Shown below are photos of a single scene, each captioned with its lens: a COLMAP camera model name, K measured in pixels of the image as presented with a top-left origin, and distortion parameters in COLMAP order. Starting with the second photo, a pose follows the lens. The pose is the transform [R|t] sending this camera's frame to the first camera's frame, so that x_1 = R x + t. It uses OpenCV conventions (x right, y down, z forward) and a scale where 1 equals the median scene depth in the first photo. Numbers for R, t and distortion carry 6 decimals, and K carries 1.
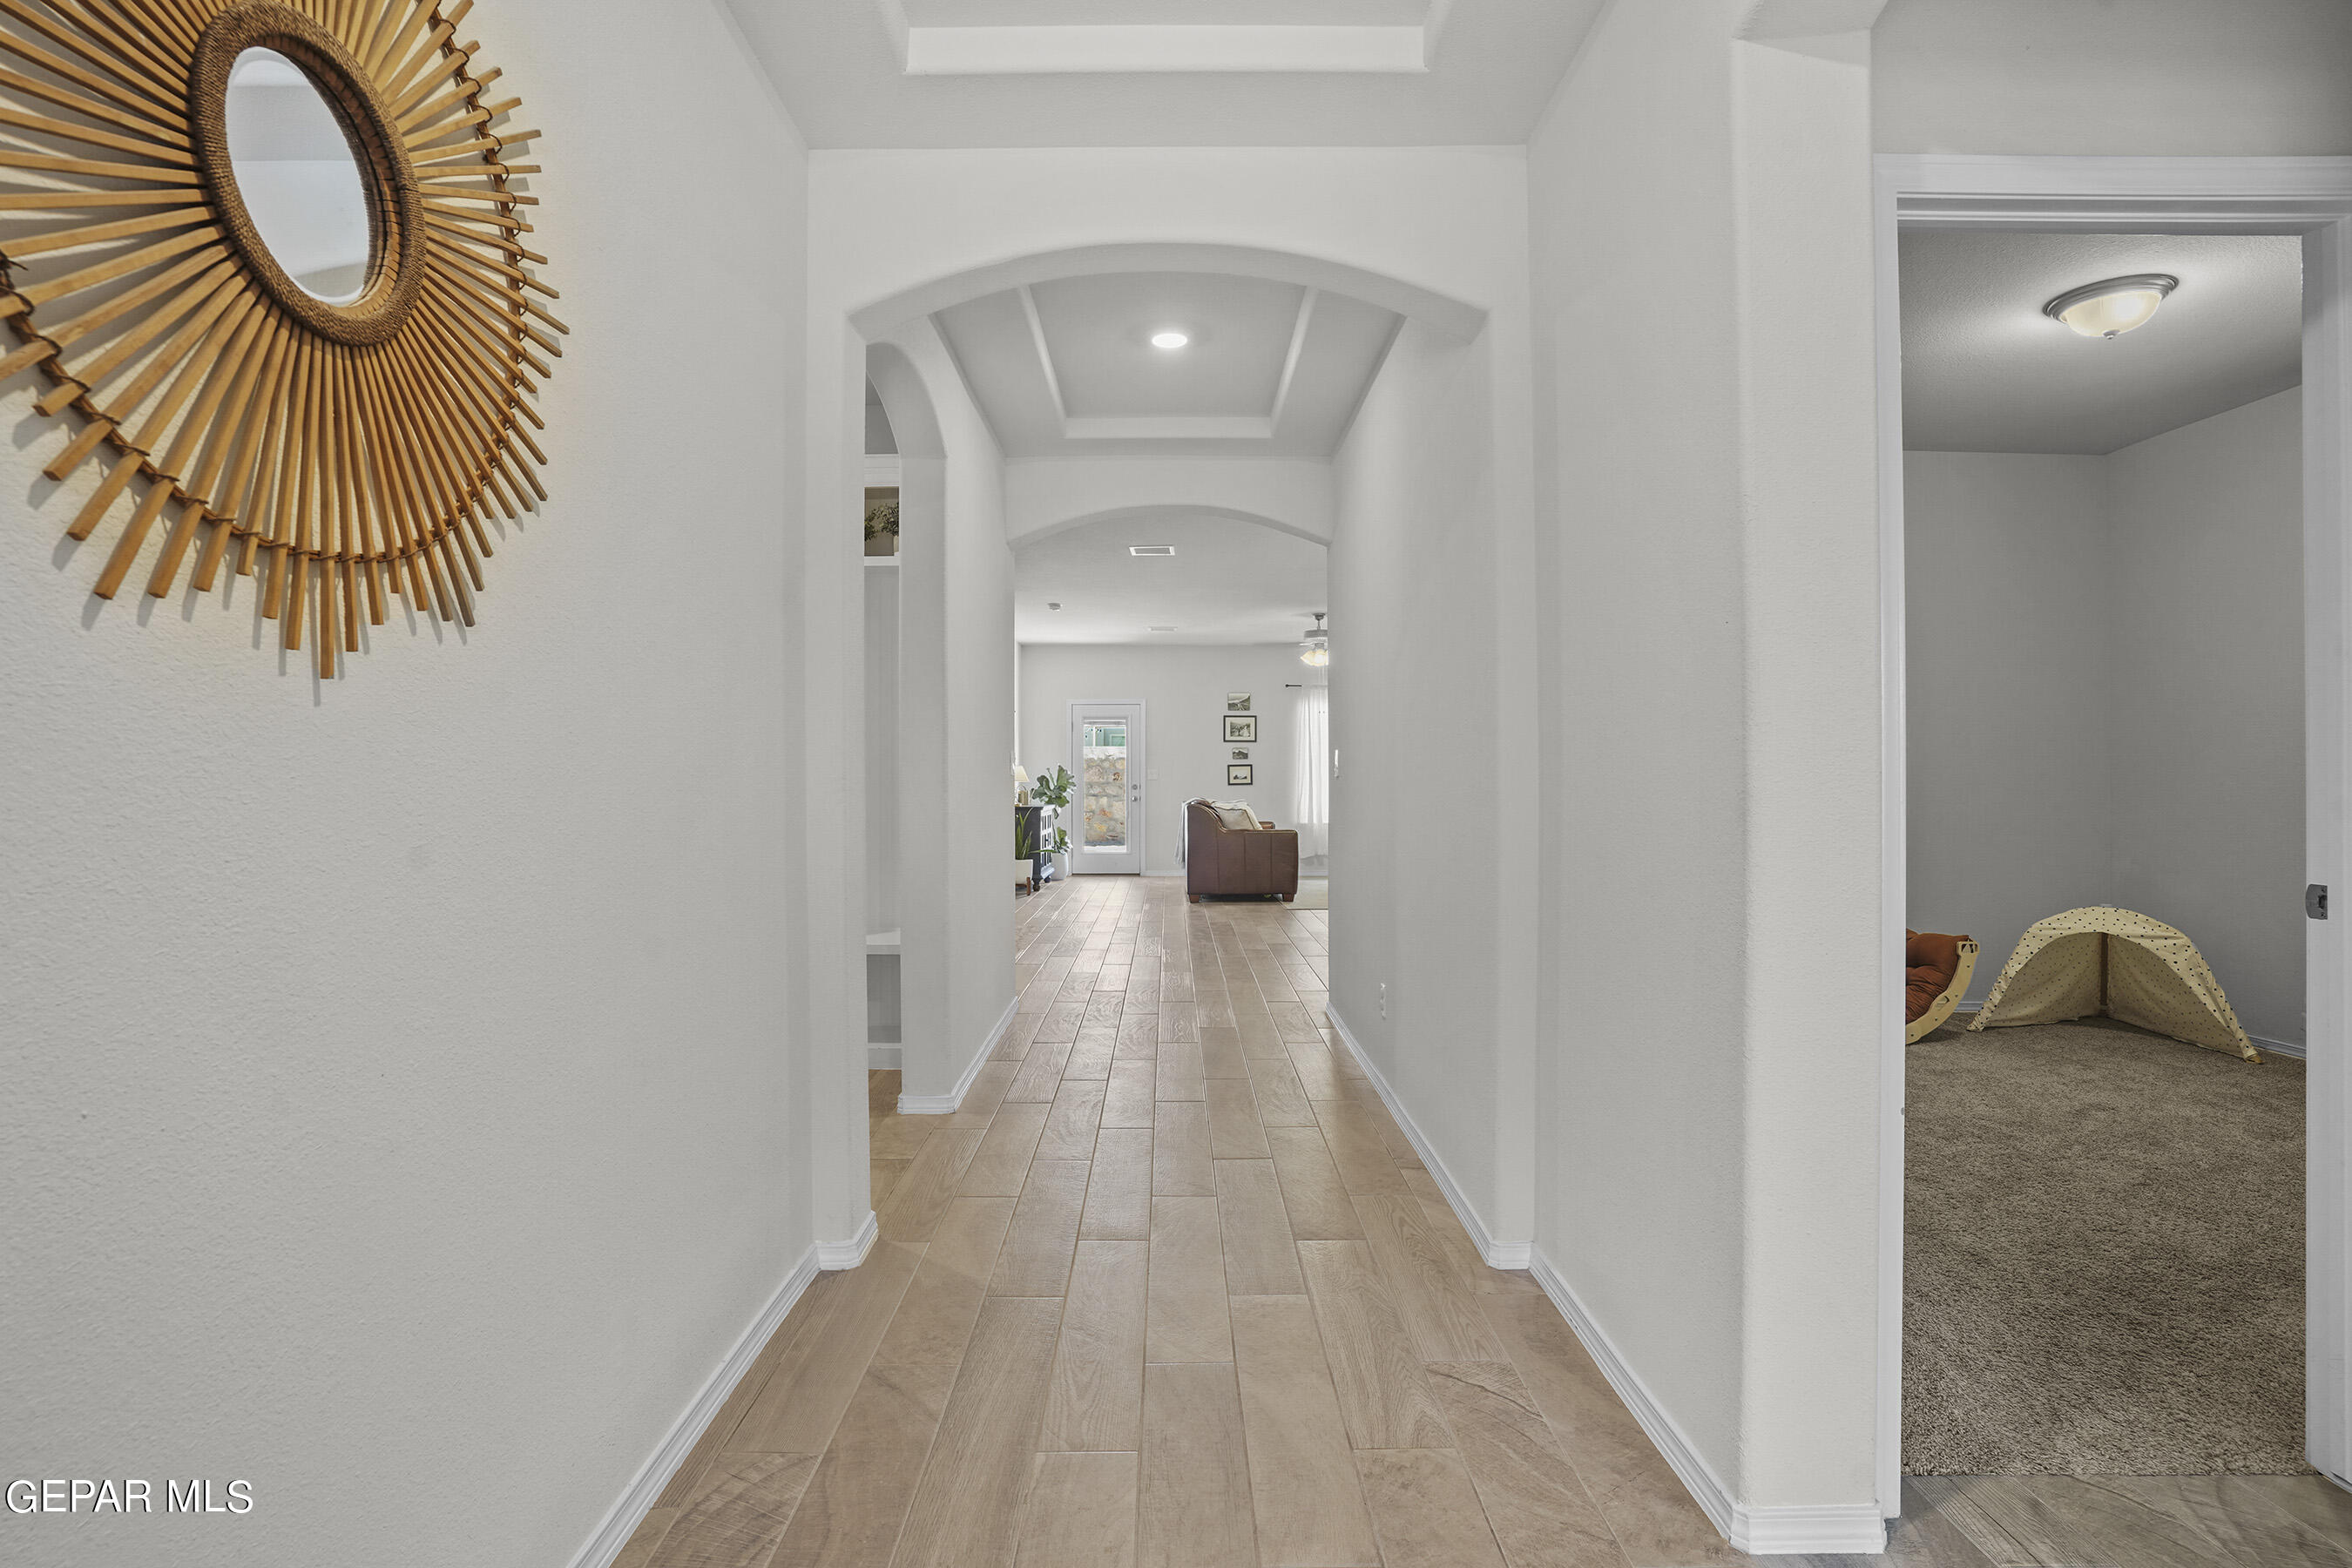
lens RADIAL K [[1180.9, 0, 1125.8], [0, 1180.9, 806.2], [0, 0, 1]] dist [-0.025603, 0.004096]
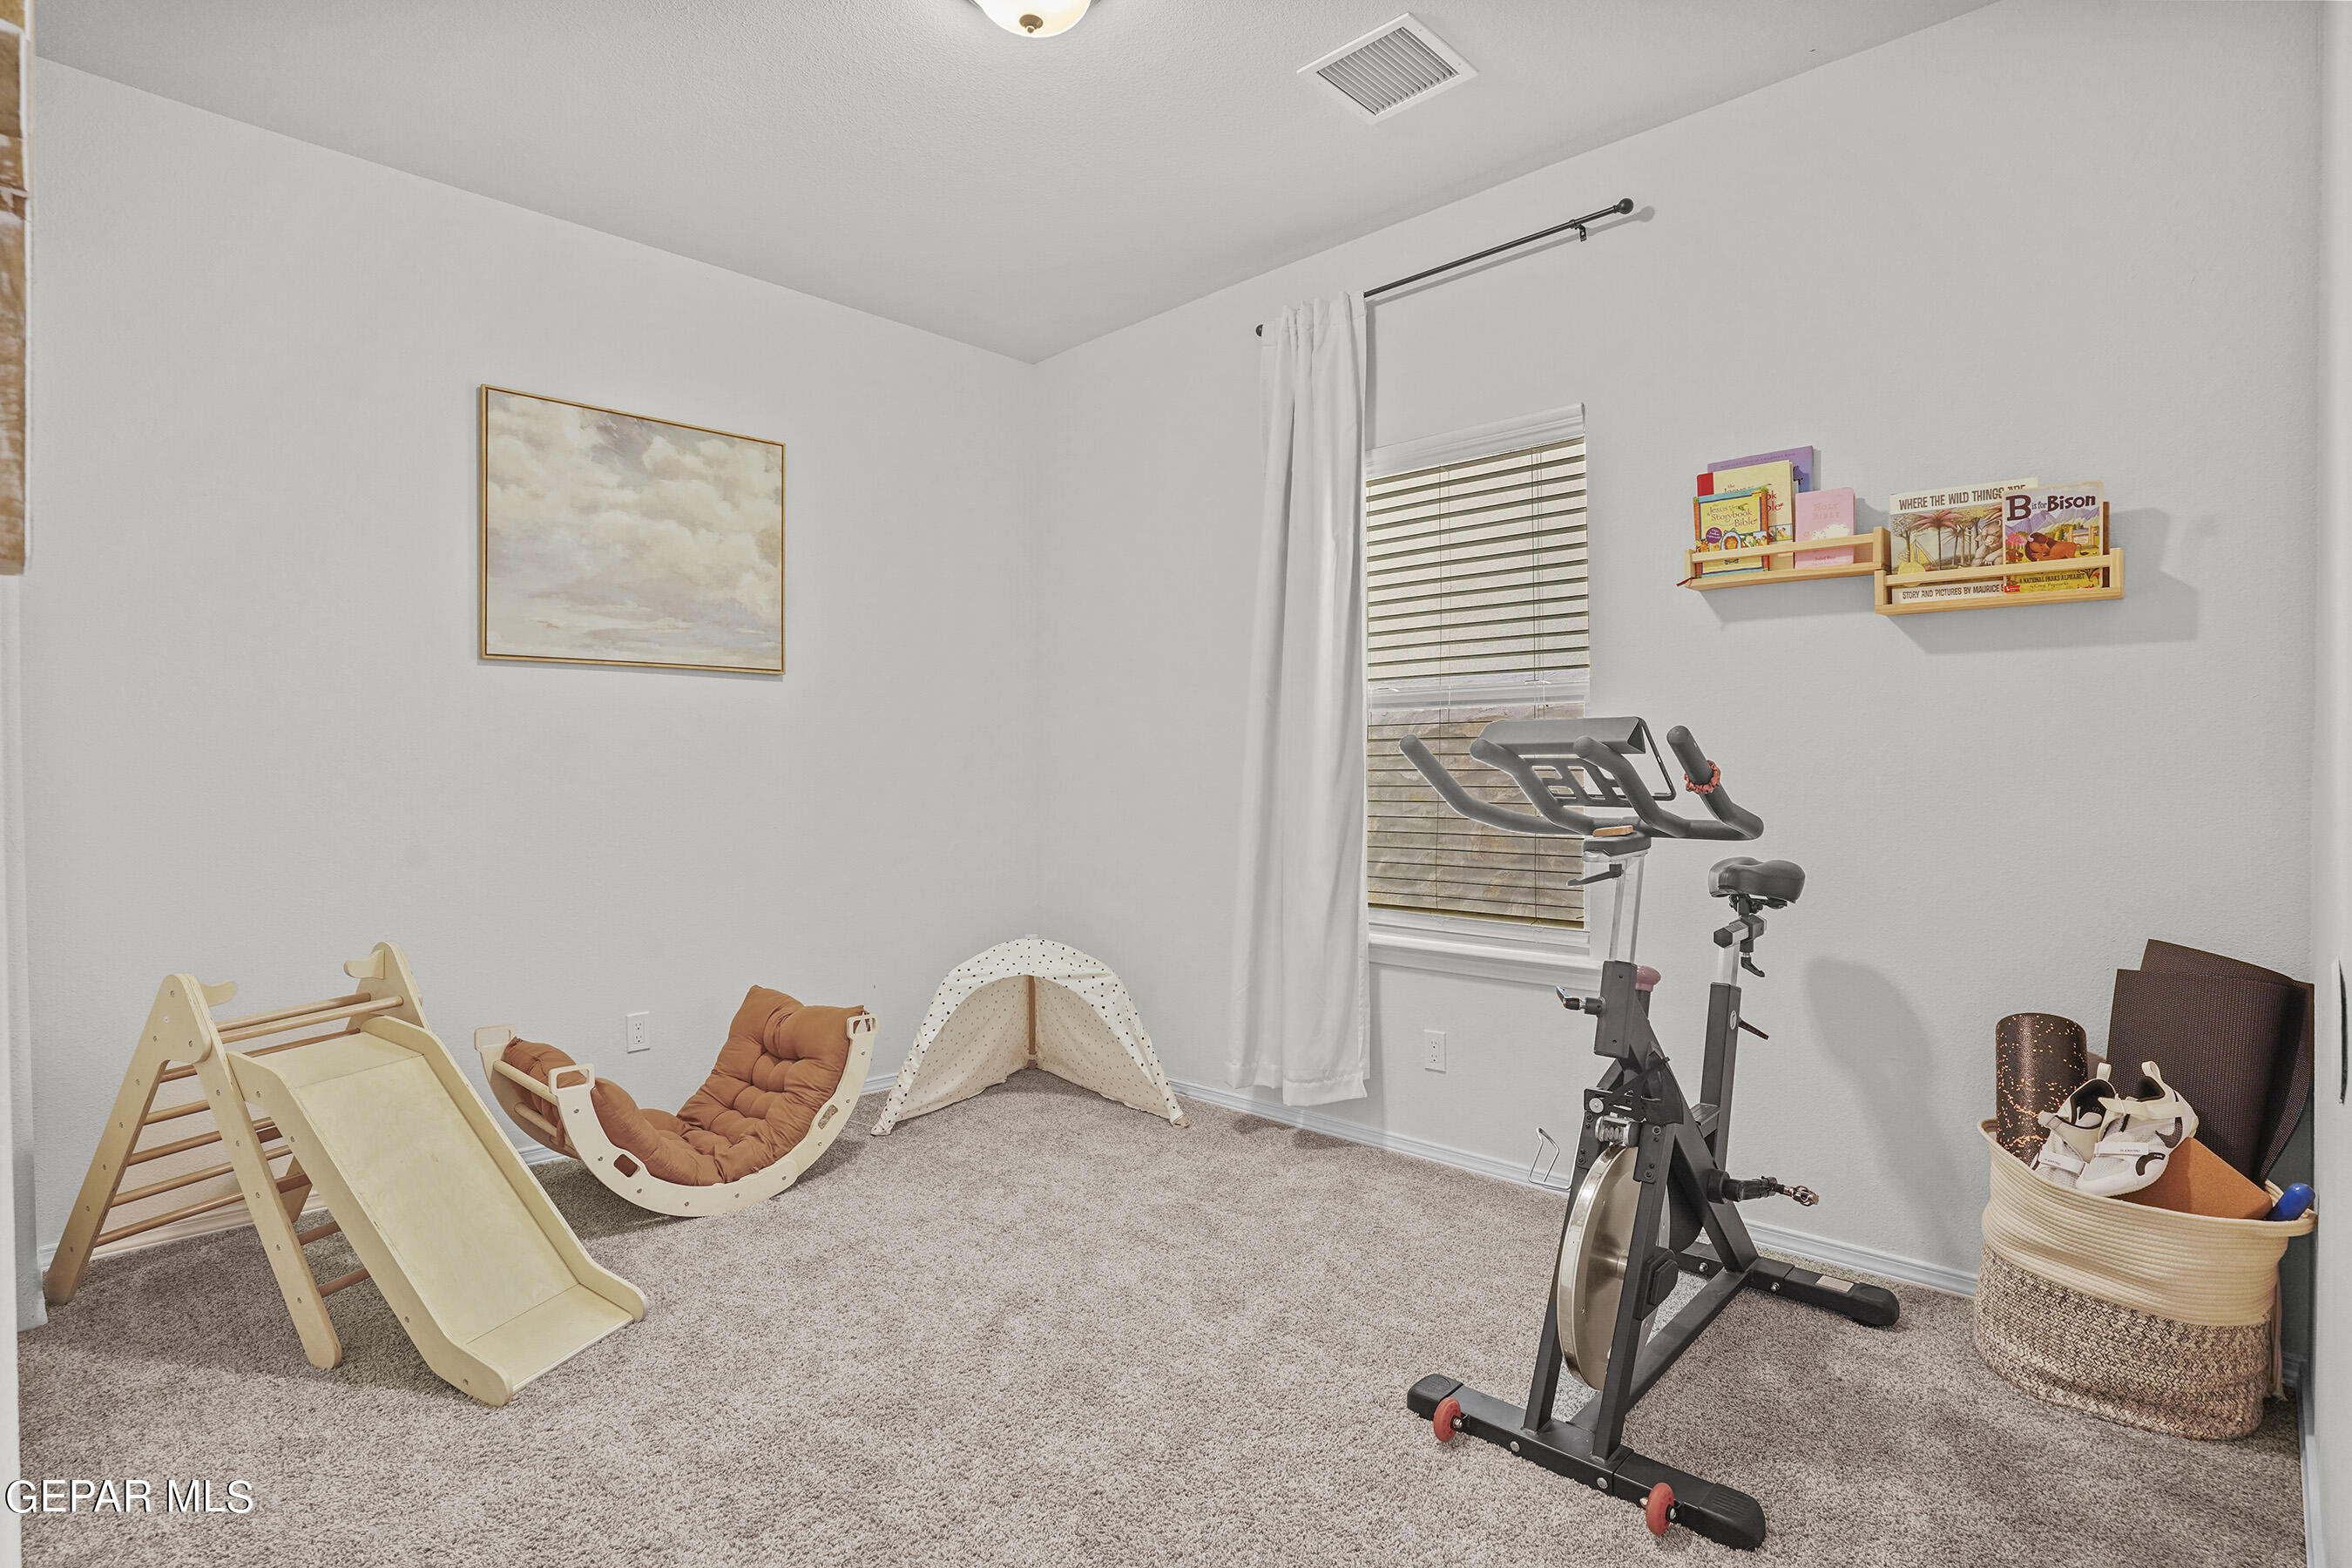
lens RADIAL K [[1180.9, 0, 1179.0], [0, 1180.9, 773.1], [0, 0, 1]] dist [-0.025603, 0.004096]
pose [[0.687984, 0.002283, 0.725722, 0.362201], [0.005993, 0.999943, -0.008827, -0.012842], [-0.725701, 0.010423, 0.687931, 0.412505]]
